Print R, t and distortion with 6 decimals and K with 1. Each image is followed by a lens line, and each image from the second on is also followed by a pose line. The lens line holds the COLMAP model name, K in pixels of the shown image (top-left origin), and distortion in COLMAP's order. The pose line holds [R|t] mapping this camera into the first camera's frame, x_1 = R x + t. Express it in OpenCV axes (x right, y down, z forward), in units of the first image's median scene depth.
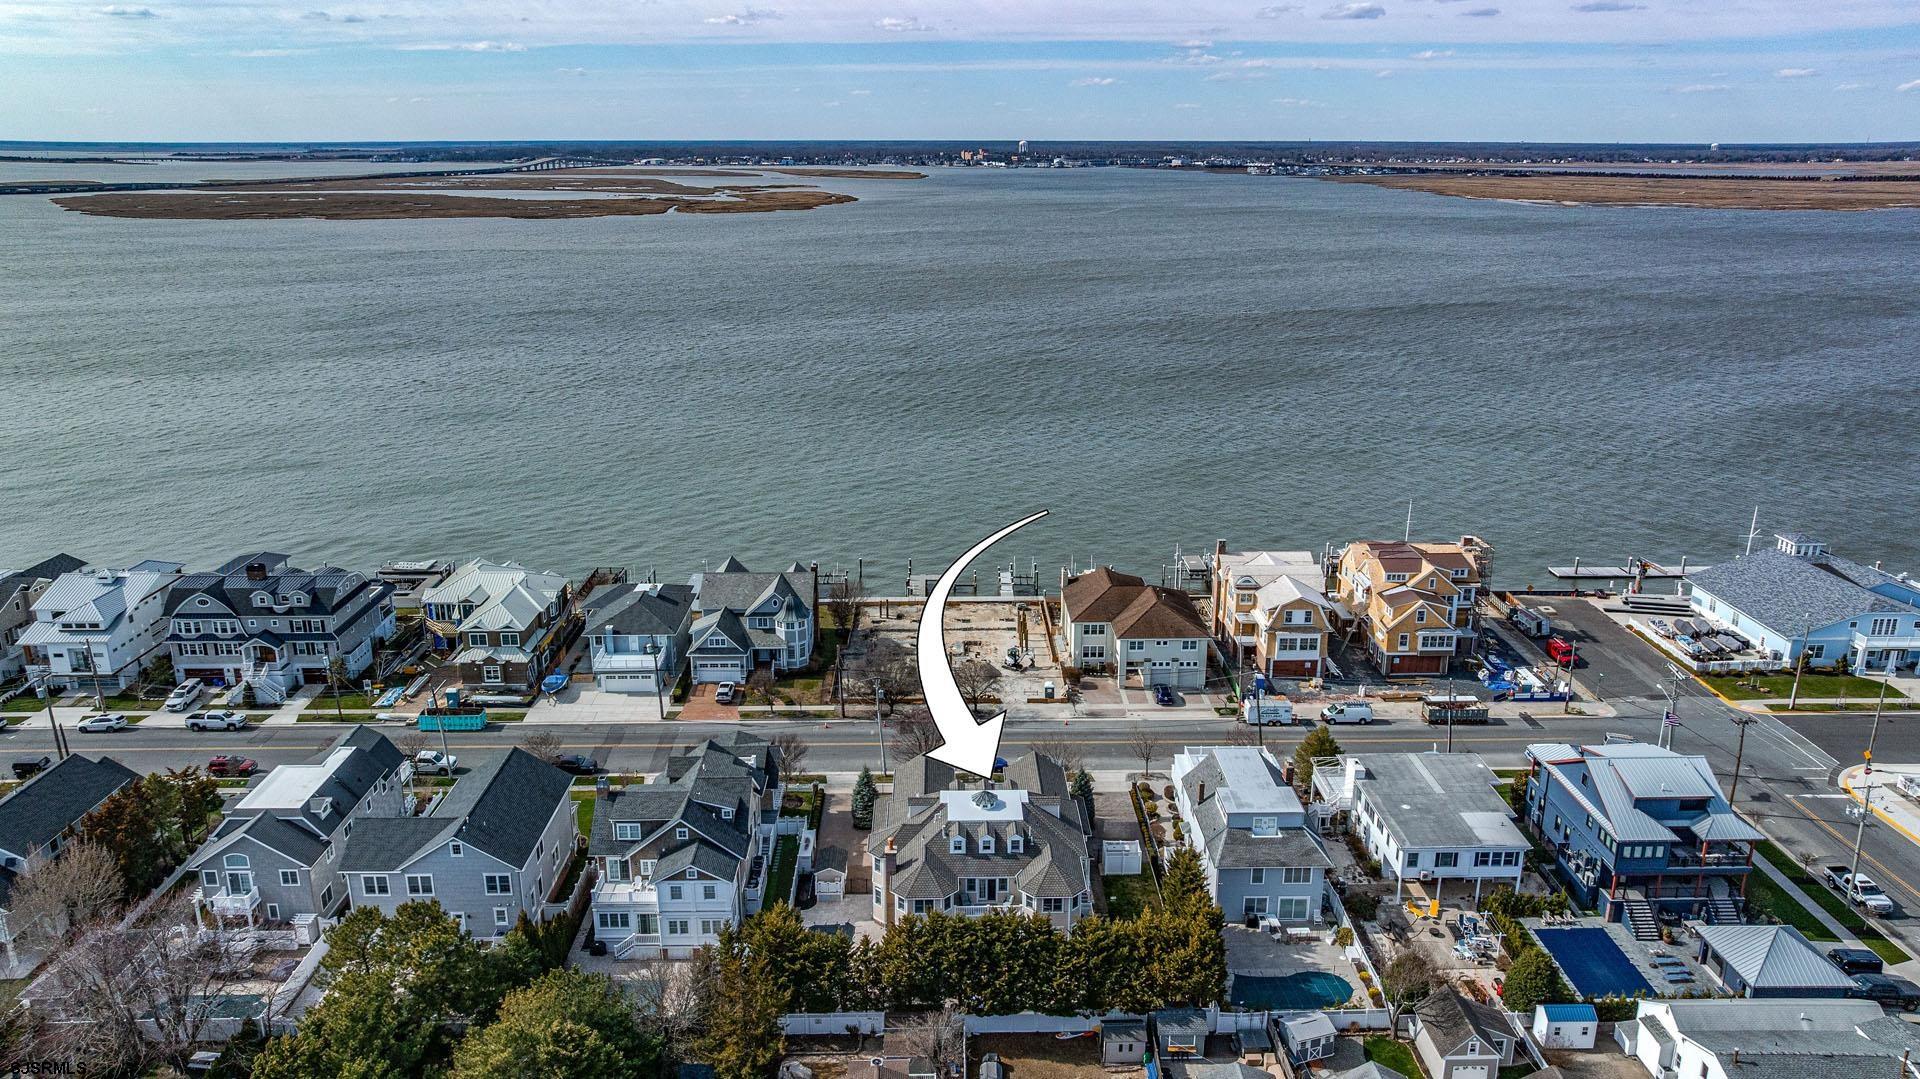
lens RADIAL K [[1347.6, 0, 965.2], [0, 1347.6, 544.7], [0, 0, 1]] dist [-0.009318, 0.011312]
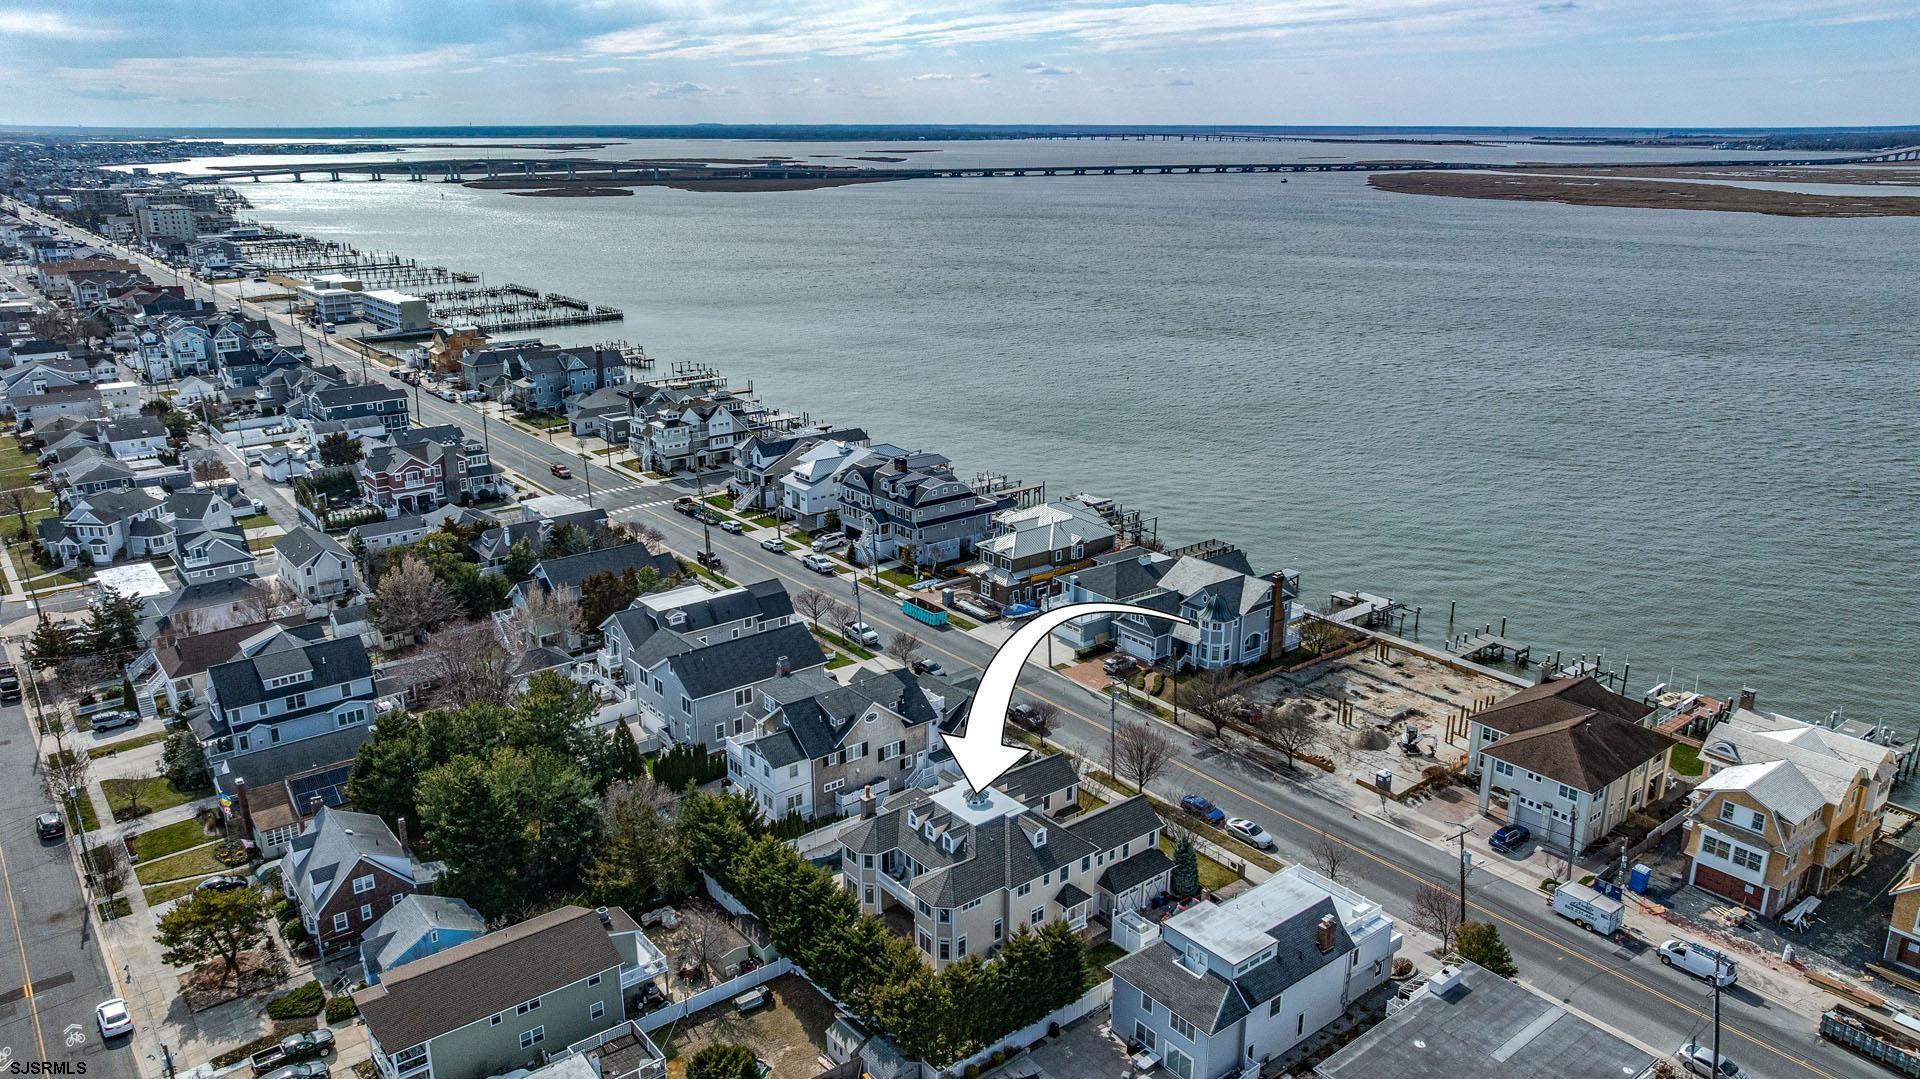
lens RADIAL K [[1347.6, 0, 968.3], [0, 1347.6, 537.2], [0, 0, 1]] dist [-0.009318, 0.011312]
pose [[0.616054, 0.234562, -0.751969, 0.495742], [-0.230927, 0.966470, 0.112284, -0.072750], [0.753094, 0.104477, 0.649565, 0.231904]]
